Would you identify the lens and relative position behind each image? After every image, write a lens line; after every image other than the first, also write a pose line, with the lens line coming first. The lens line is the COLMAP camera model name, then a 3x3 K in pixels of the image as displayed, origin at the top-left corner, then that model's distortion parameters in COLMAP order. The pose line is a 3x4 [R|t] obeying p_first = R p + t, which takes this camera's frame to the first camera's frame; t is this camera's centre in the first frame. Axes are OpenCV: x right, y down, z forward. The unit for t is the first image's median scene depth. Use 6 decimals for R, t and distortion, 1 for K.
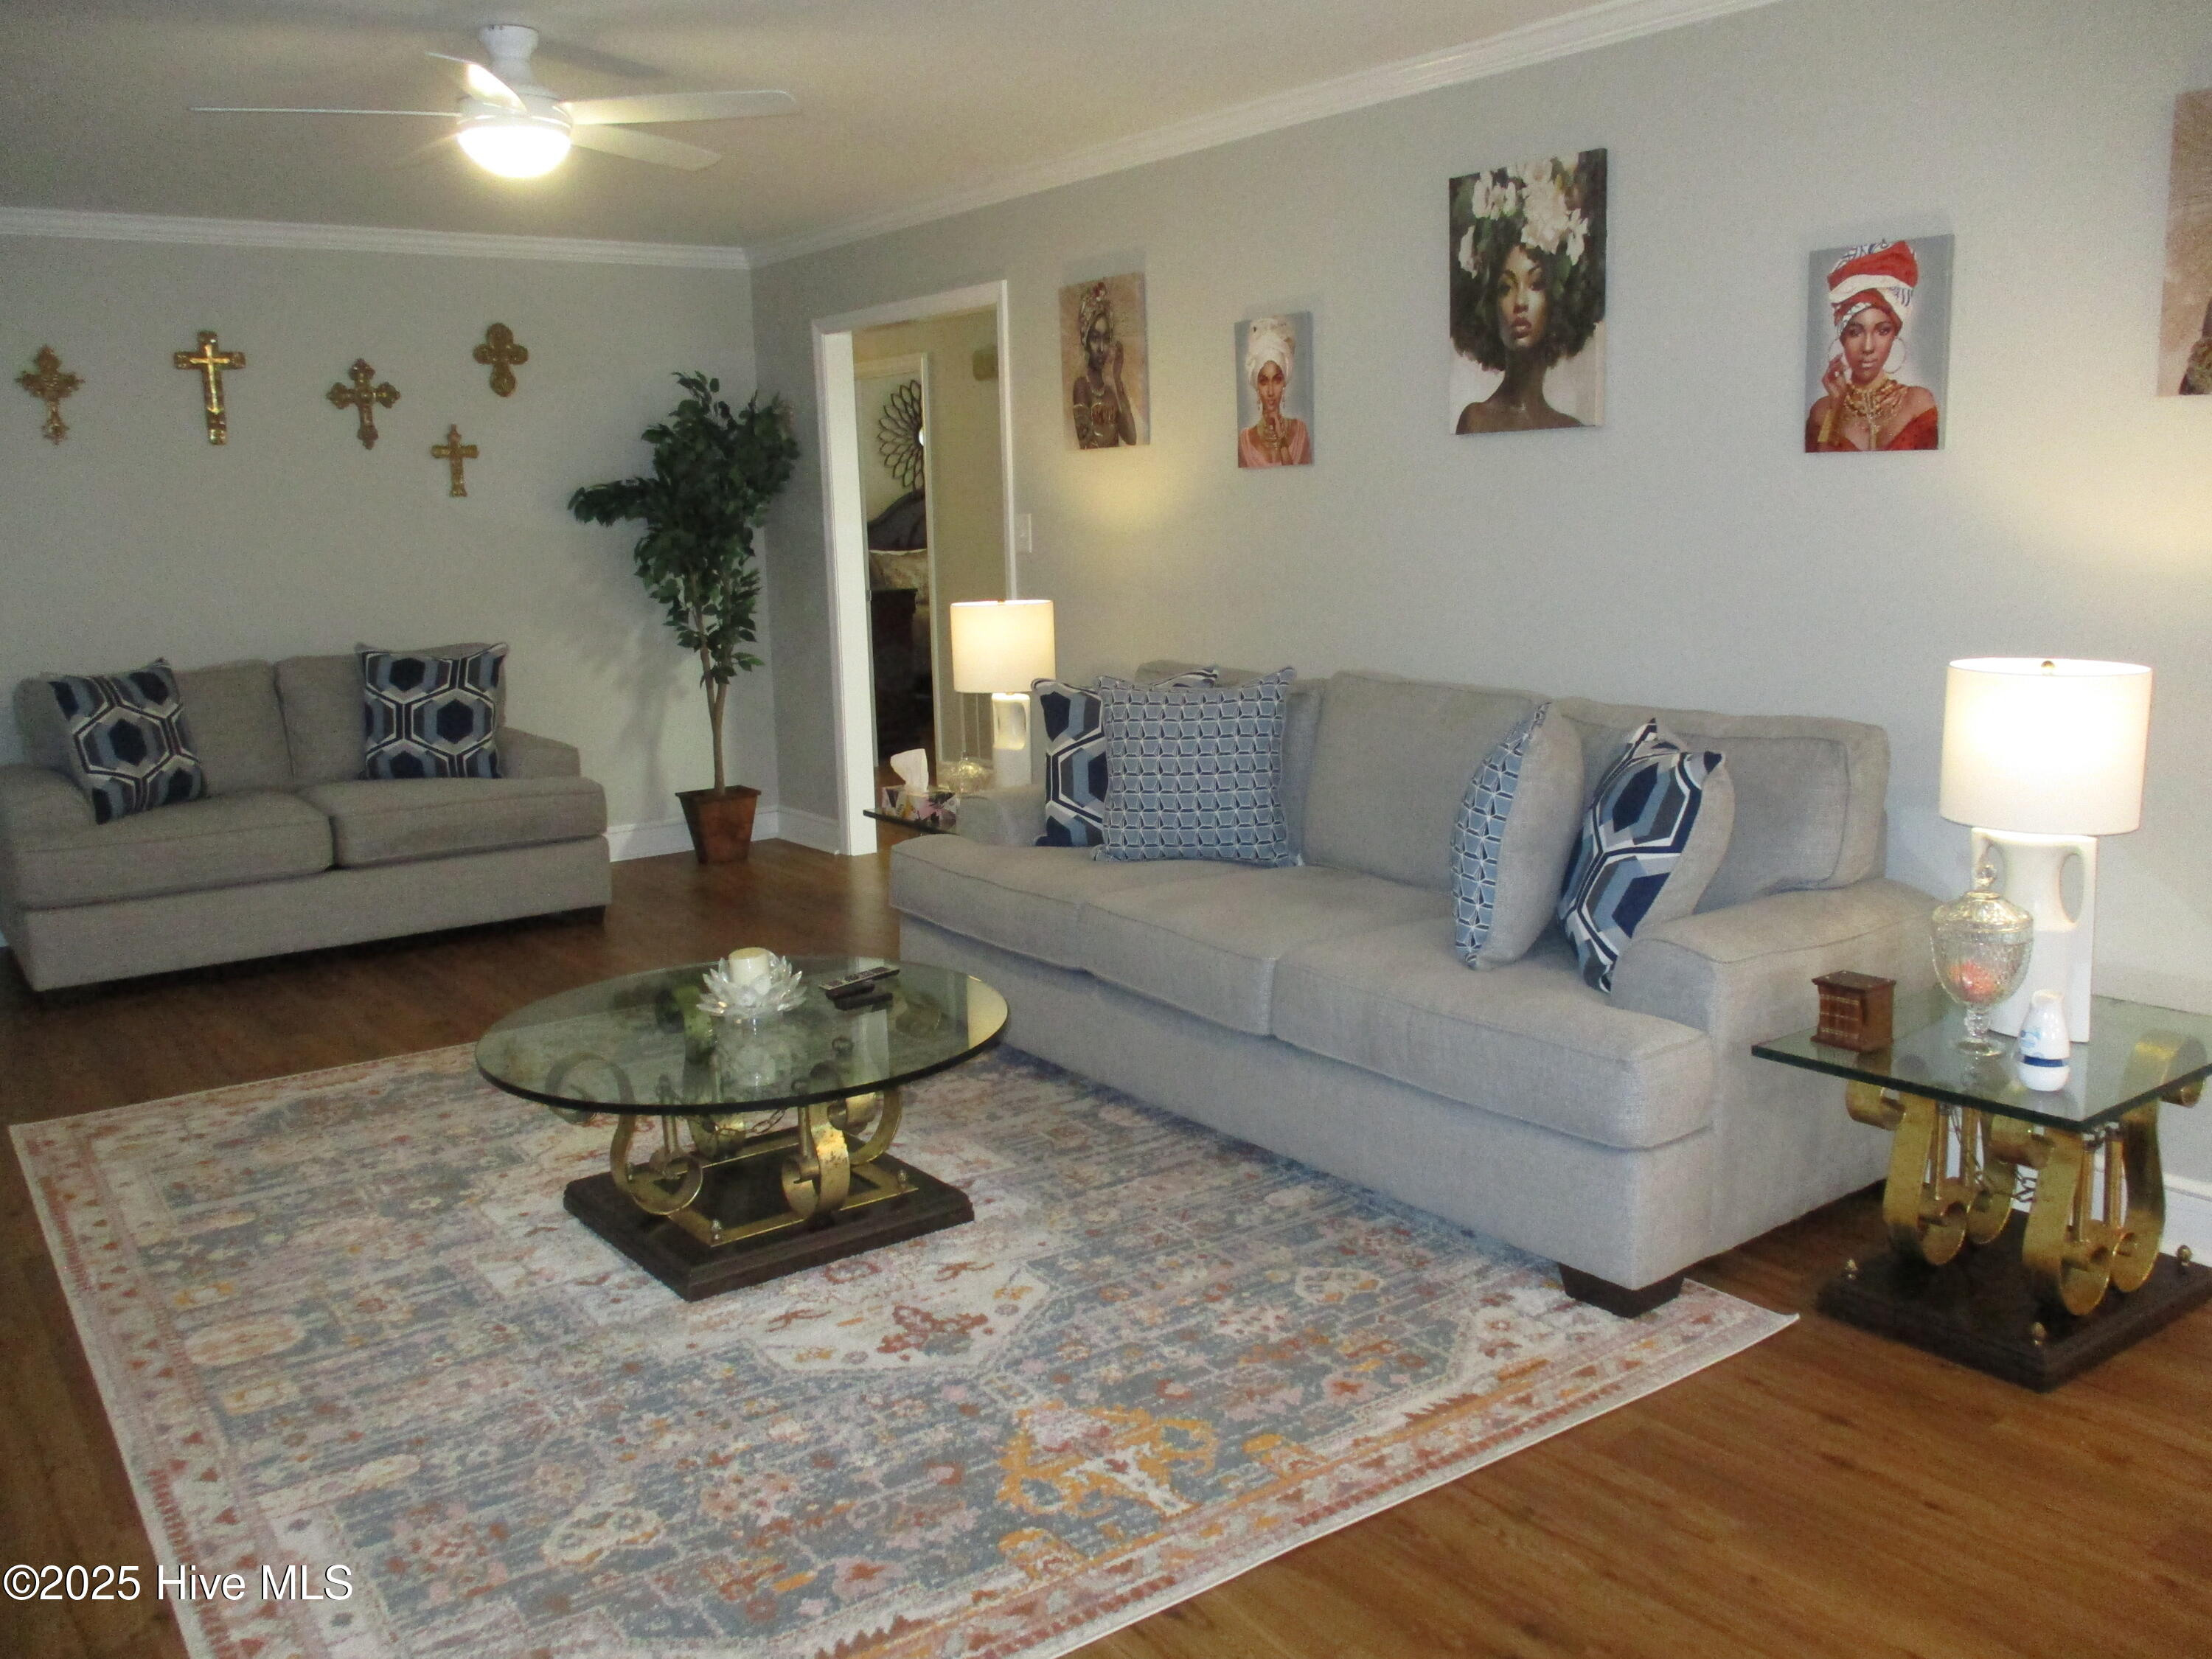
lens RADIAL K [[1852.3, 0, 1109.3], [0, 1852.3, 821.7], [0, 0, 1]] dist [-0.030337, 0.012291]
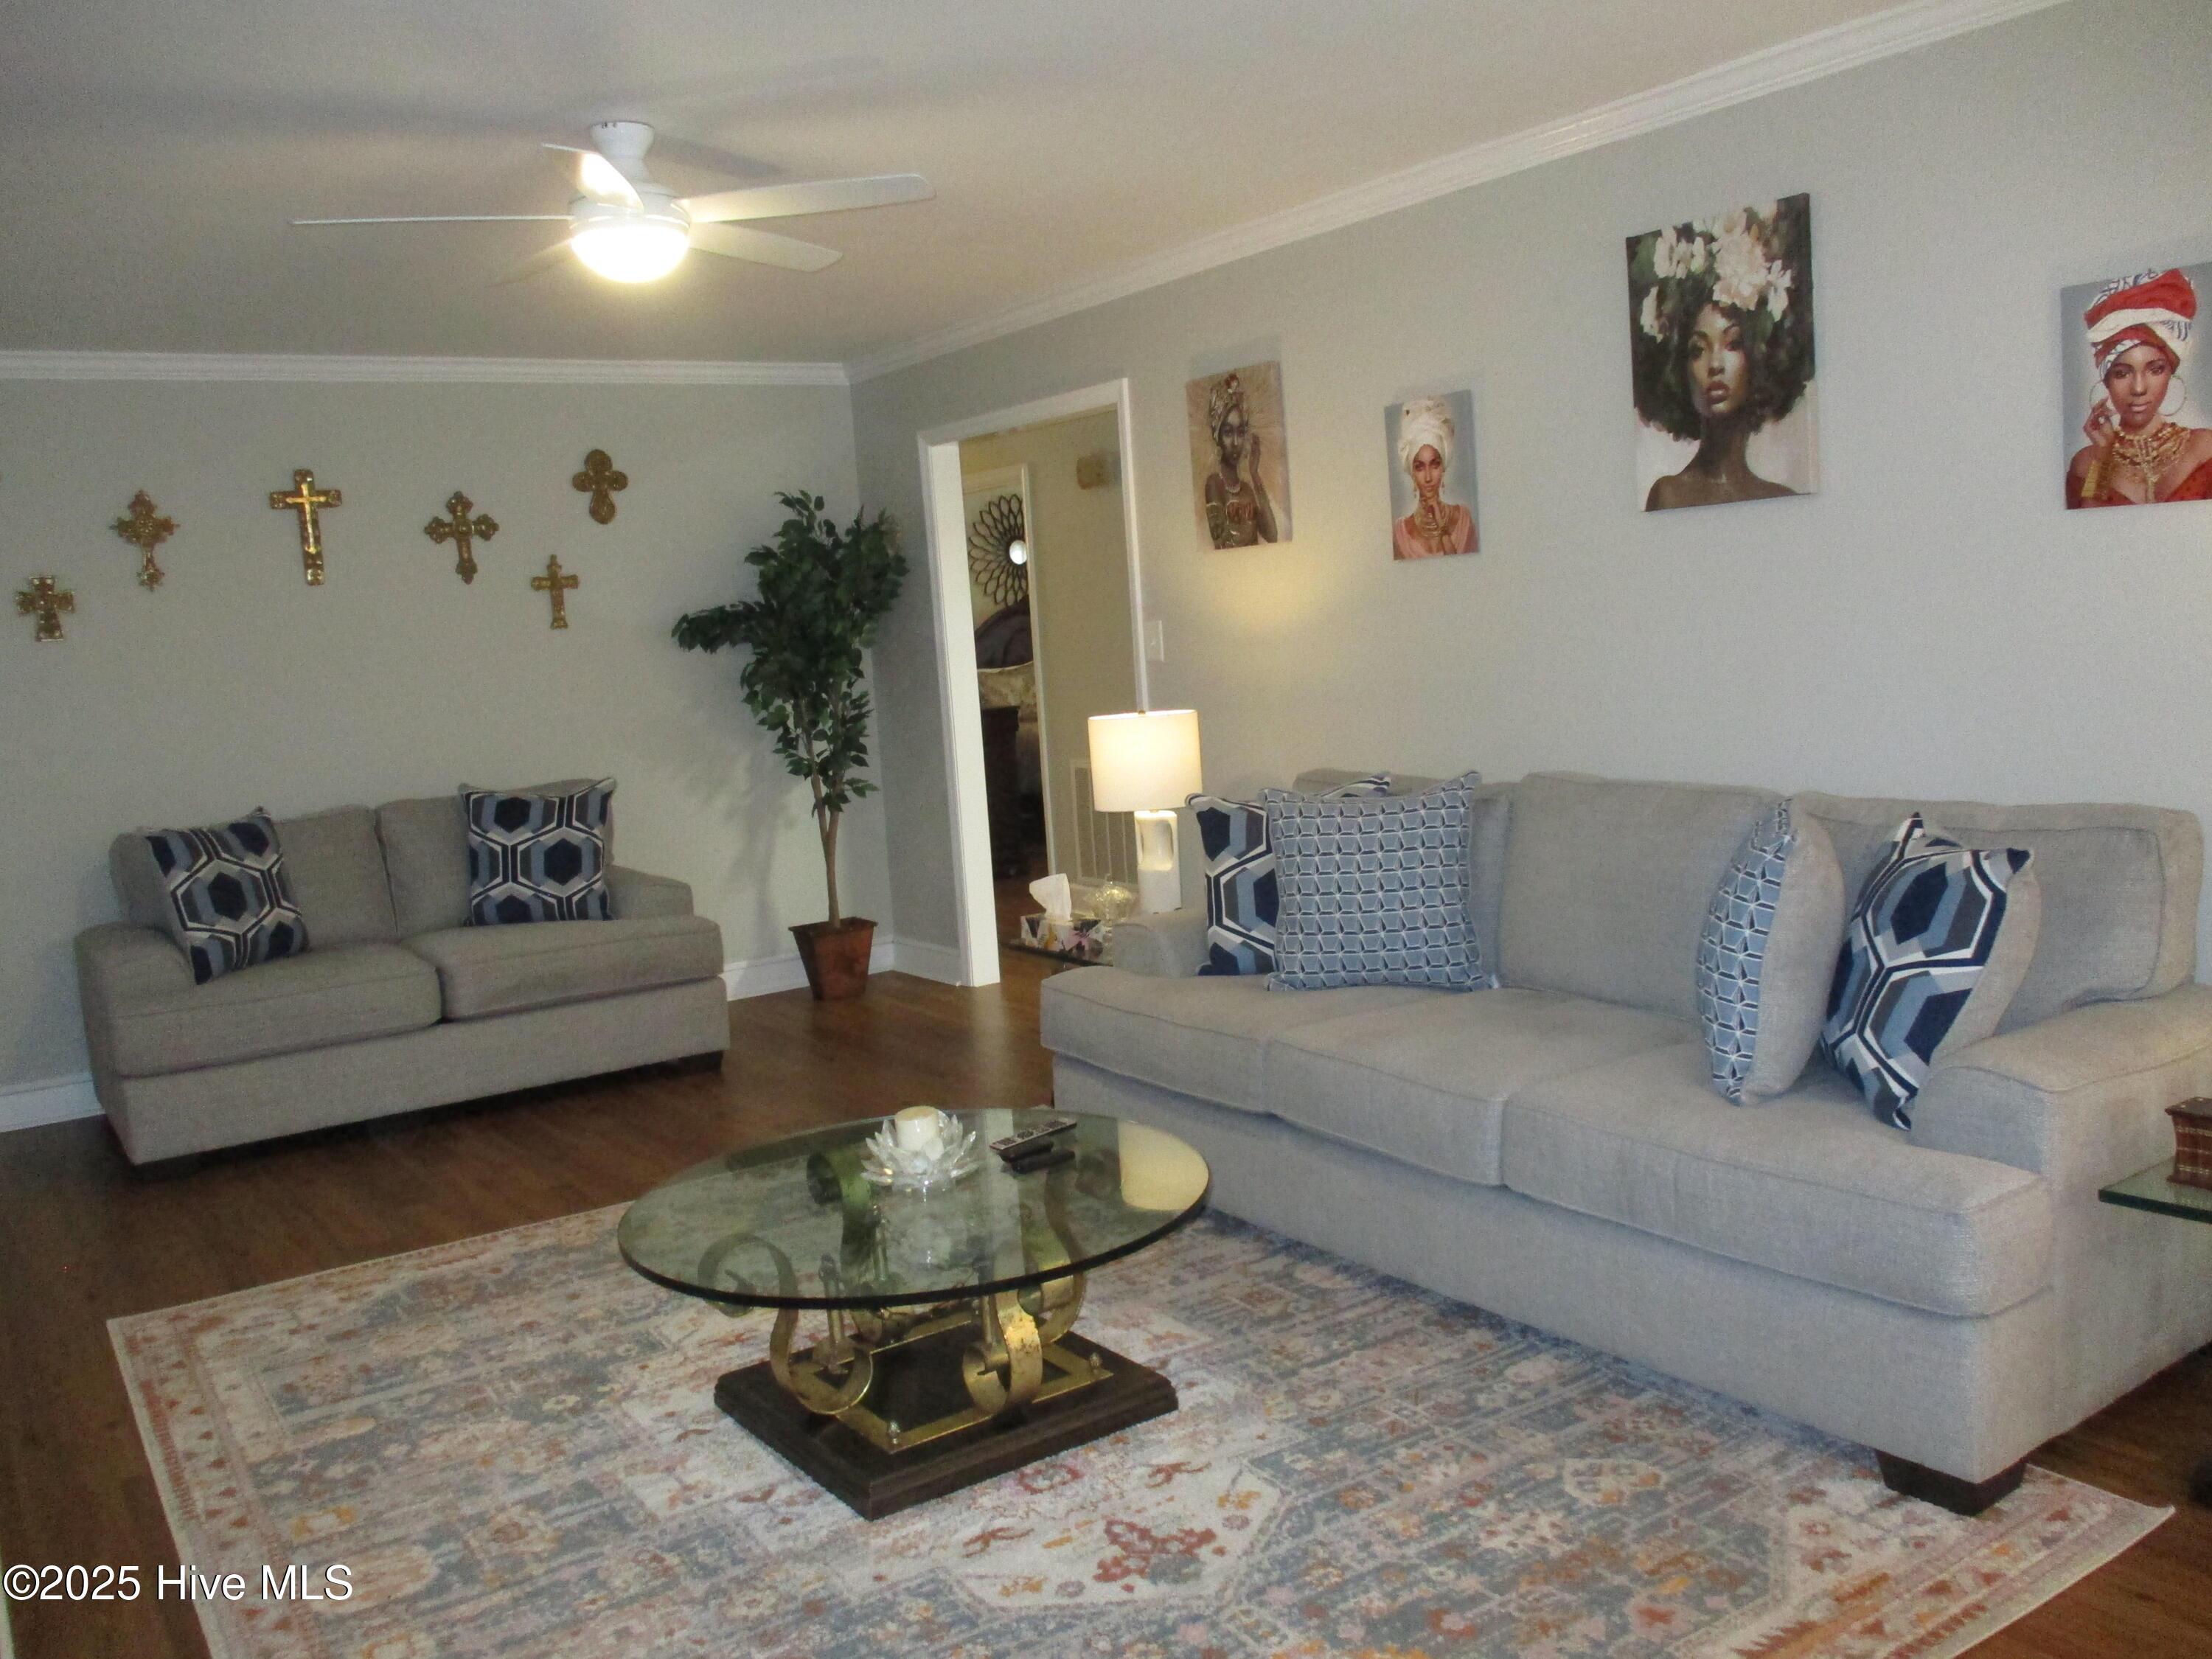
lens RADIAL K [[1852.3, 0, 1109.3], [0, 1852.3, 821.7], [0, 0, 1]] dist [-0.030337, 0.012291]
pose [[0.998478, -0.038535, -0.039448, -0.055557], [0.036089, 0.997489, -0.060939, -0.010741], [0.041697, 0.059422, 0.997362, 0.094406]]
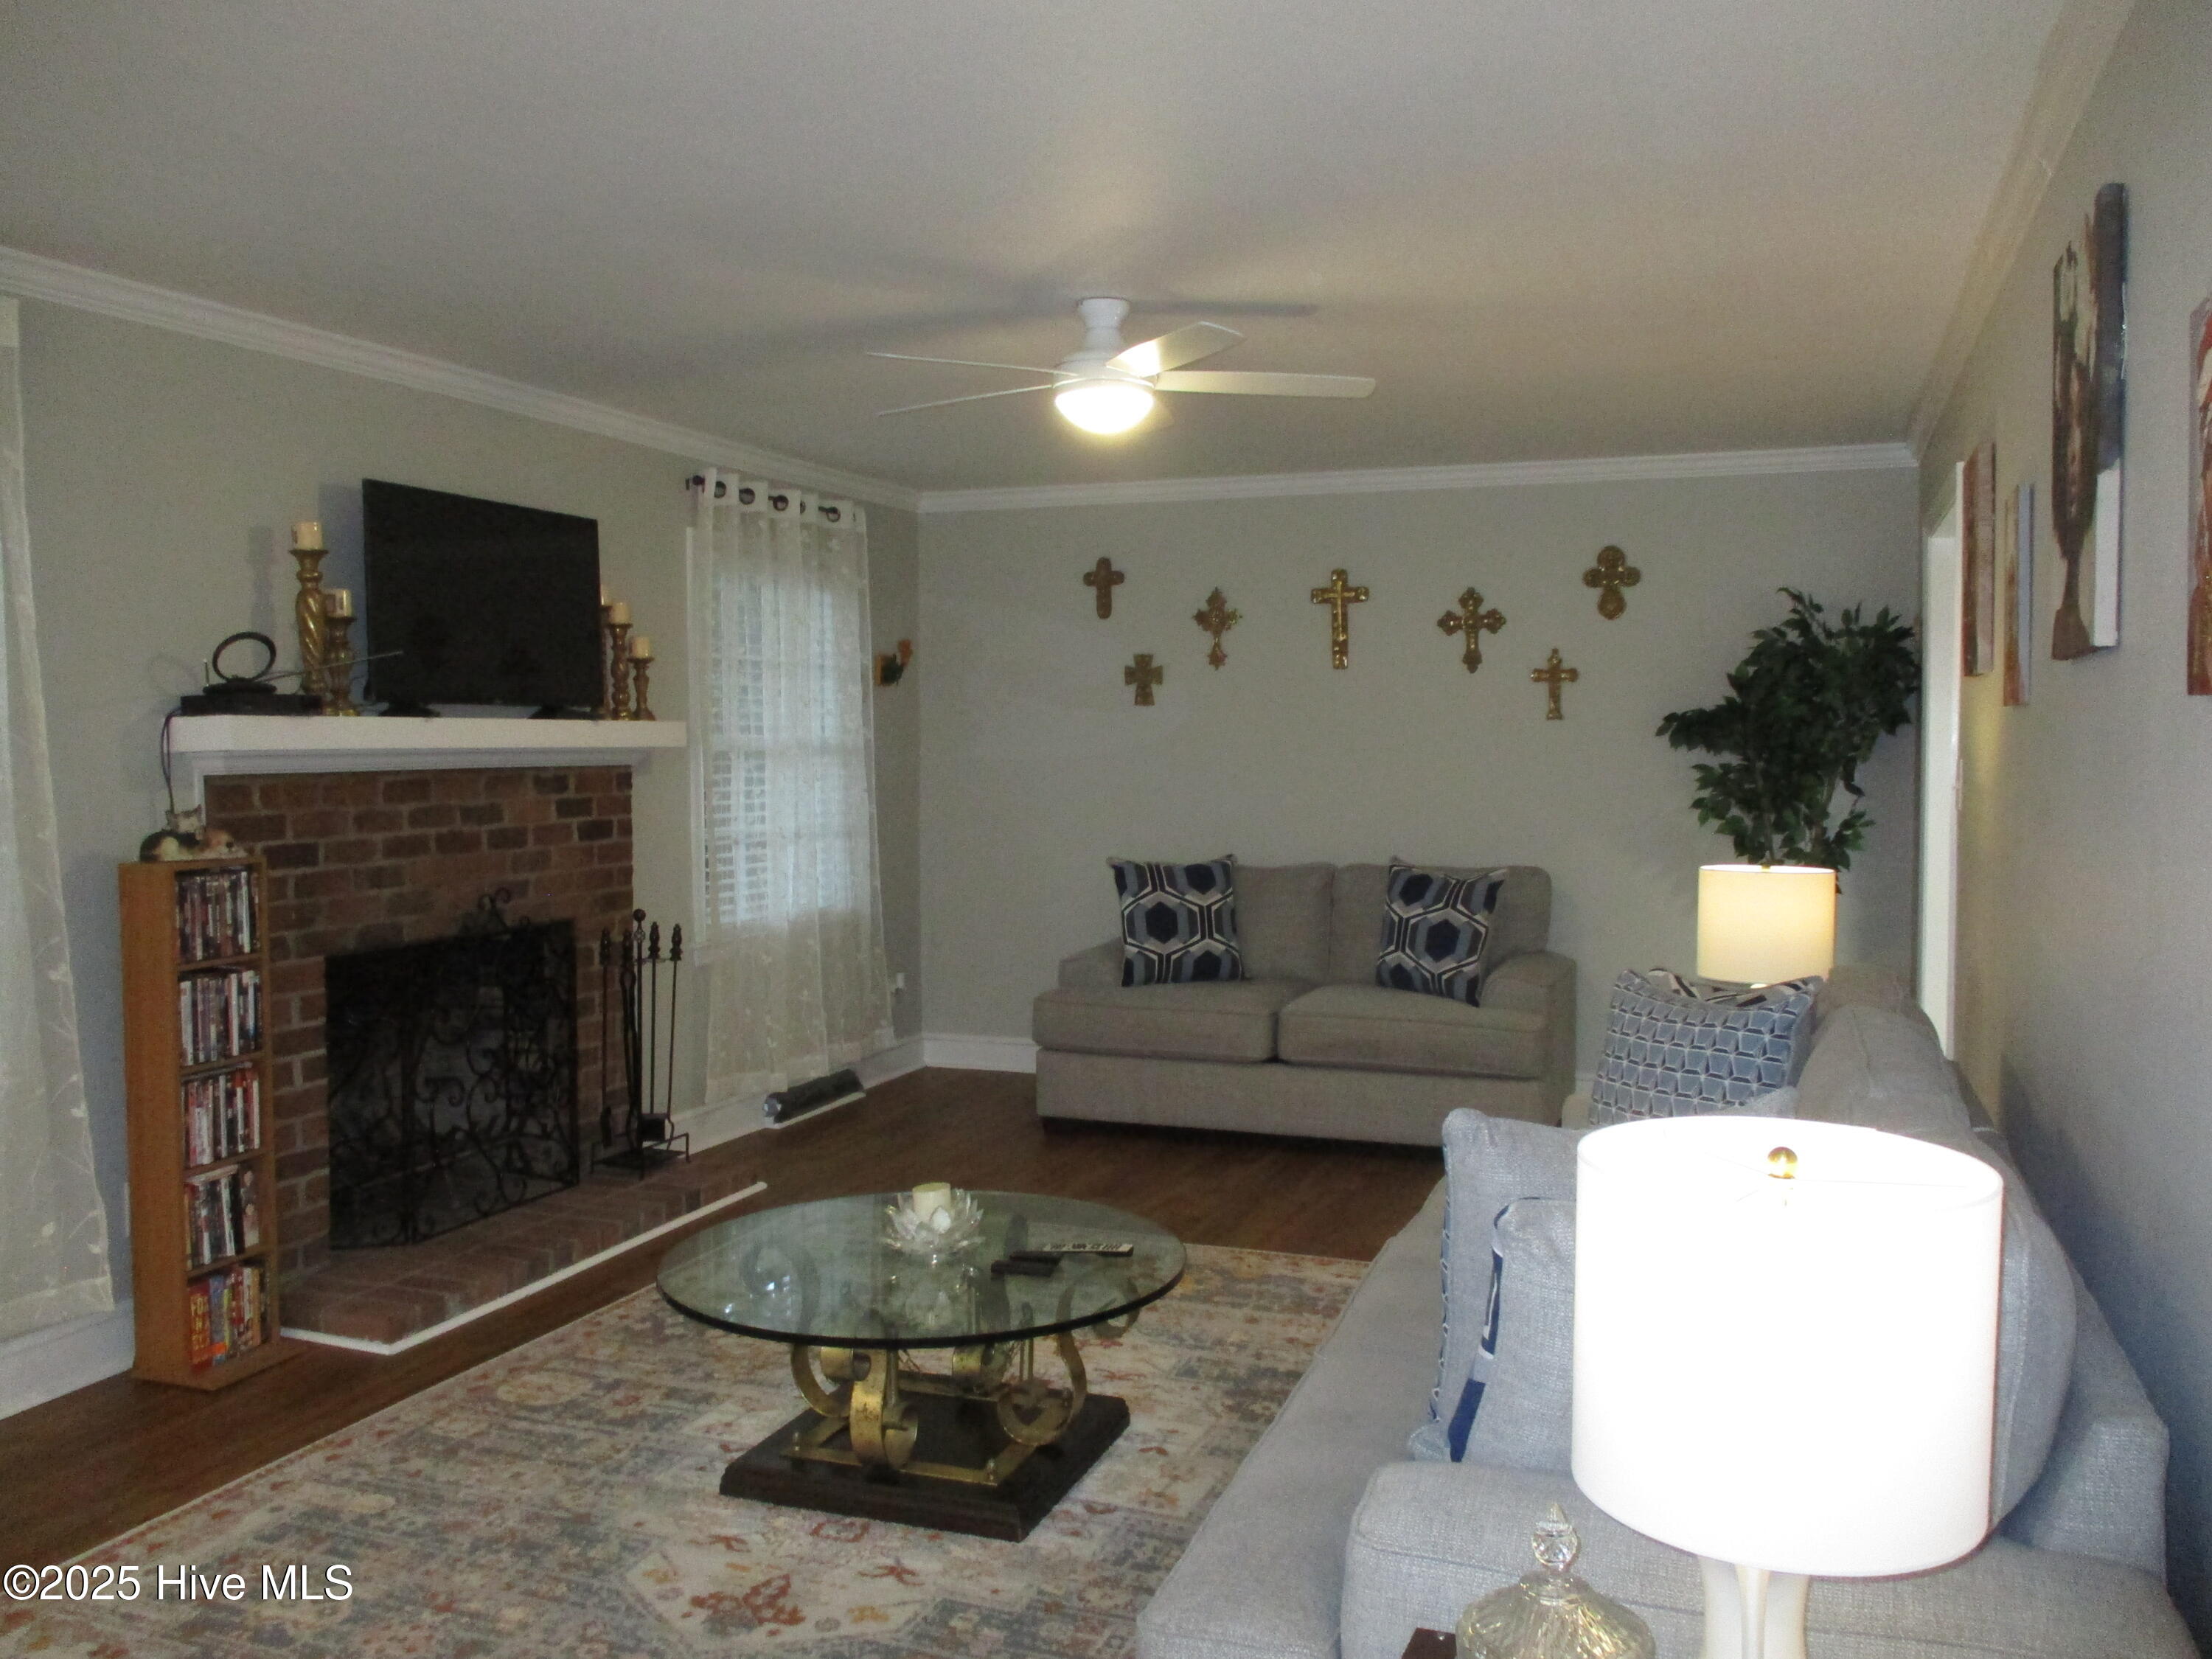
lens RADIAL K [[1852.3, 0, 1109.3], [0, 1852.3, 821.7], [0, 0, 1]] dist [-0.030337, 0.012291]
pose [[0.553265, 0.064119, -0.830534, 0.614231], [-0.155184, 0.987513, -0.027139, -0.101553], [0.818422, 0.143901, 0.556307, 0.452143]]
